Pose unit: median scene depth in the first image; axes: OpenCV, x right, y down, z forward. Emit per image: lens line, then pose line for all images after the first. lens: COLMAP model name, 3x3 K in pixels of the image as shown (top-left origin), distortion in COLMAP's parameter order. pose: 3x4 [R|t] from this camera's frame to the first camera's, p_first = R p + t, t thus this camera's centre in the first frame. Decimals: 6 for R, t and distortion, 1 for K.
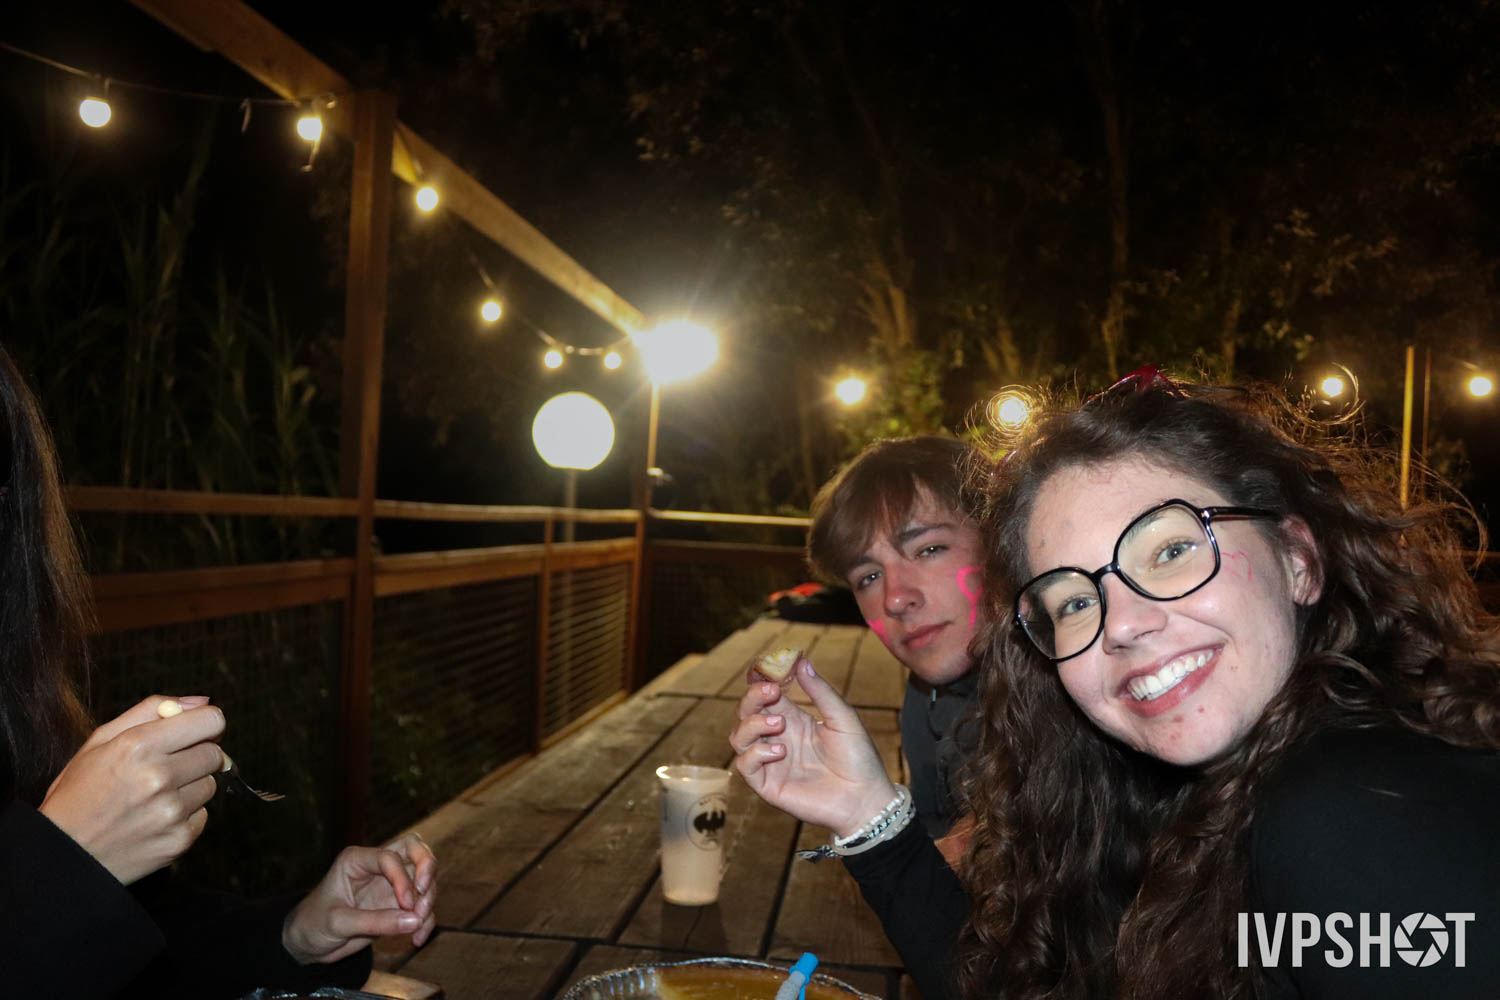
lens RADIAL K [[1338.0, 0, 730.0], [0, 1338.0, 496.8], [0, 0, 1]] dist [-0.158835, 0.147618]
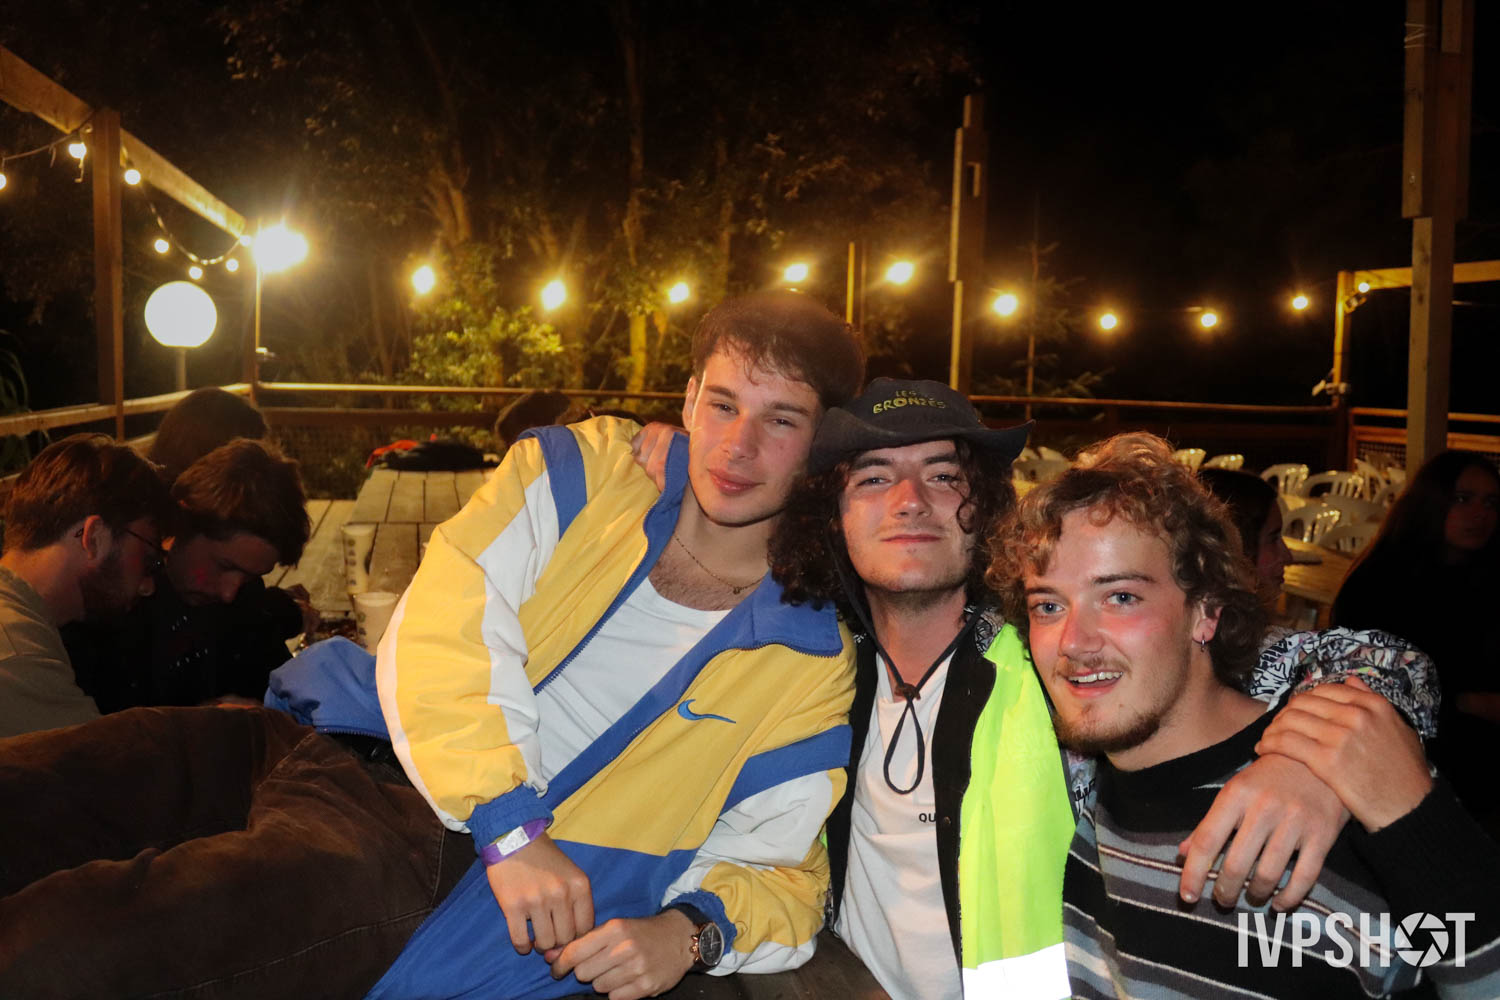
lens RADIAL K [[1338.0, 0, 730.0], [0, 1338.0, 496.8], [0, 0, 1]] dist [-0.158835, 0.147618]
pose [[0.940818, -0.059530, 0.333642, -0.059526], [0.017511, 0.991676, 0.127561, -0.030473], [-0.338458, -0.114169, 0.934030, -0.245374]]
